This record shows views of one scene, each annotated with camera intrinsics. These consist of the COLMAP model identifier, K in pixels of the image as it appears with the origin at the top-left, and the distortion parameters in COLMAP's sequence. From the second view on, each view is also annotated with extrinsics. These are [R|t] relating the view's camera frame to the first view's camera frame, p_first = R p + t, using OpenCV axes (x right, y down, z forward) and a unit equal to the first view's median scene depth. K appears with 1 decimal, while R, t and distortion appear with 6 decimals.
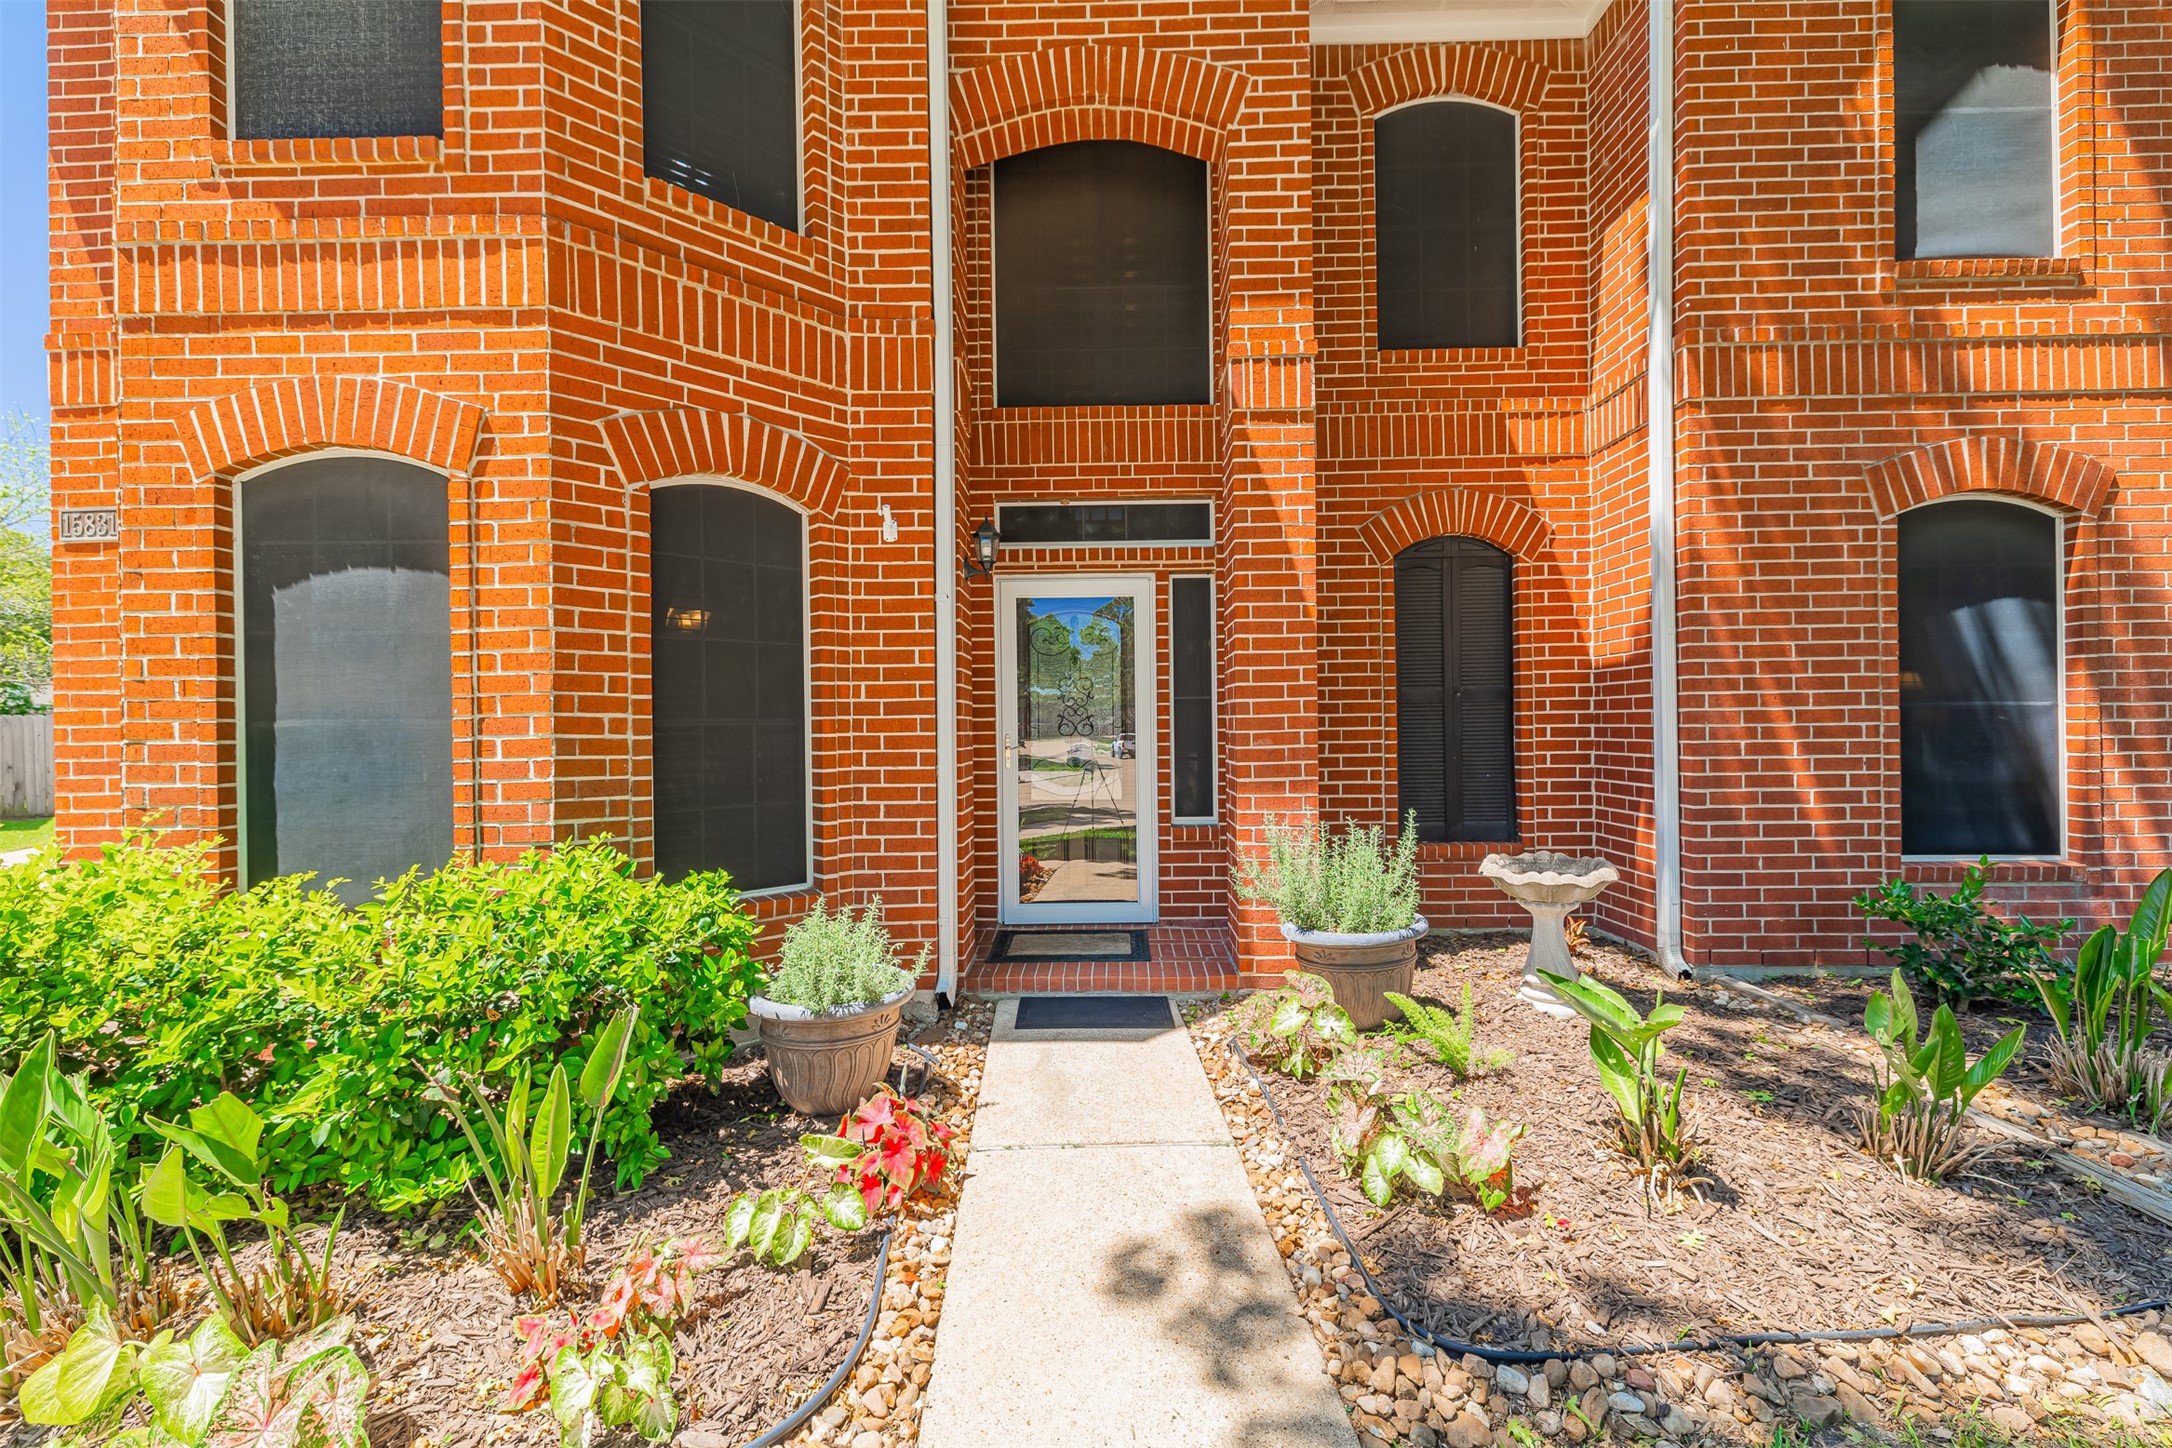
lens RADIAL K [[922.4, 0, 1086.8], [0, 922.4, 722.2], [0, 0, 1]] dist [0.004037, -0.002180]
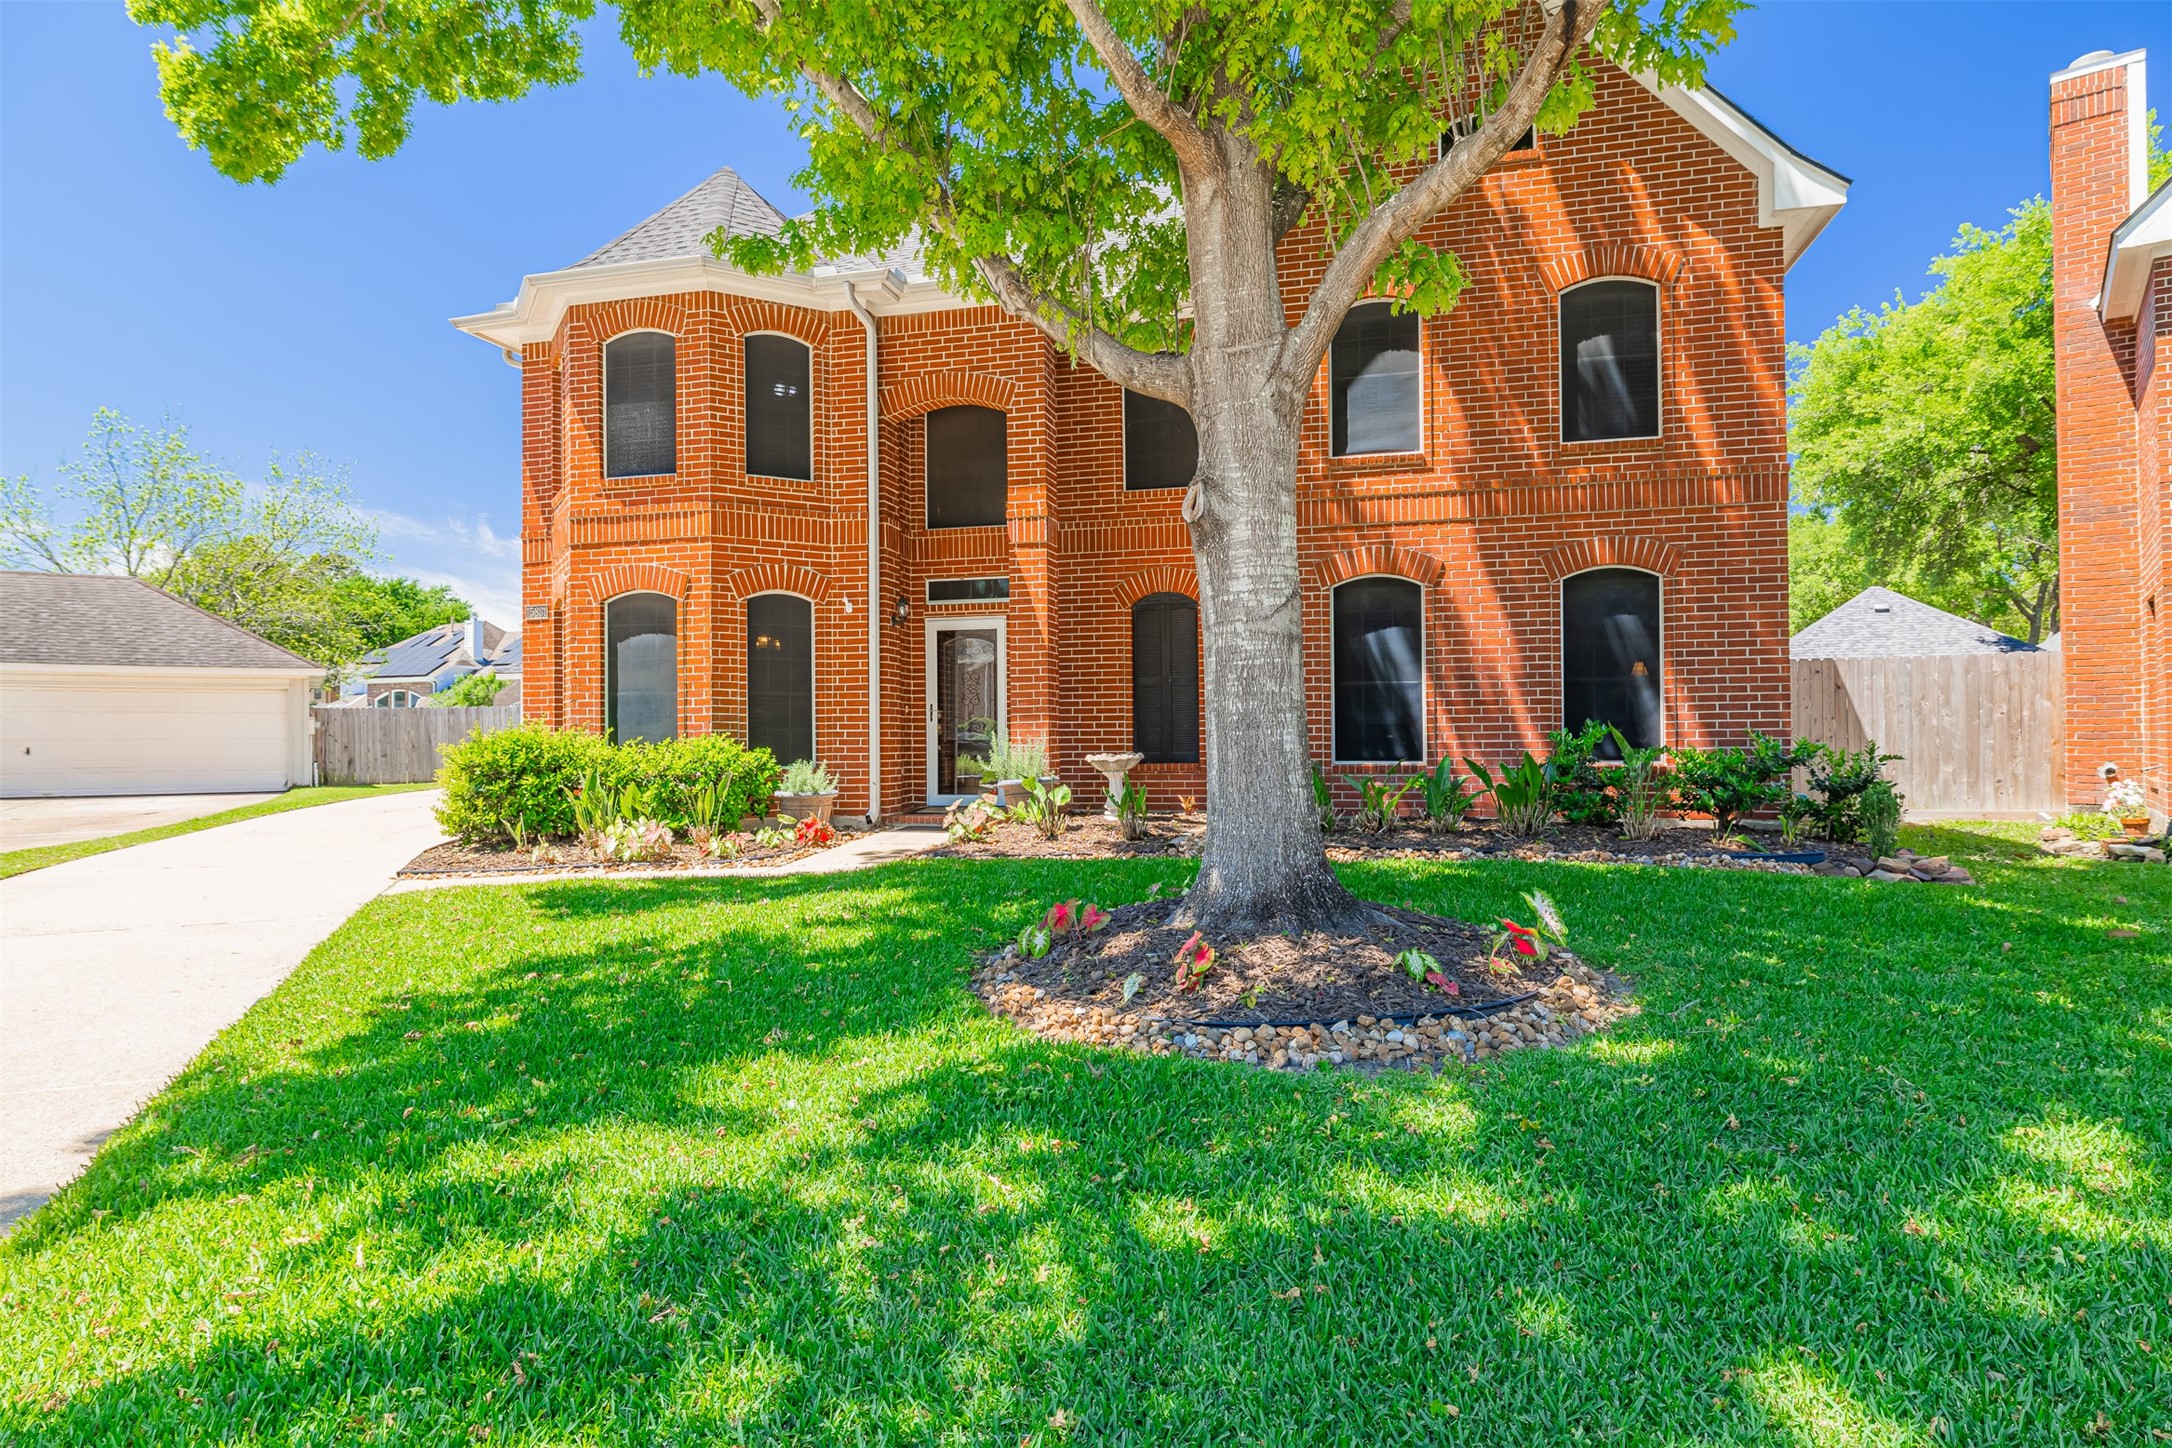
lens RADIAL K [[1254.4, 0, 1086.7], [0, 1254.4, 718.1], [0, 0, 1]] dist [-0.022025, -0.000031]
pose [[0.971925, -0.000350, -0.235290, 1.053390], [-0.002362, 0.999934, -0.011243, 0.090426], [0.235278, 0.011483, 0.971860, -1.793229]]
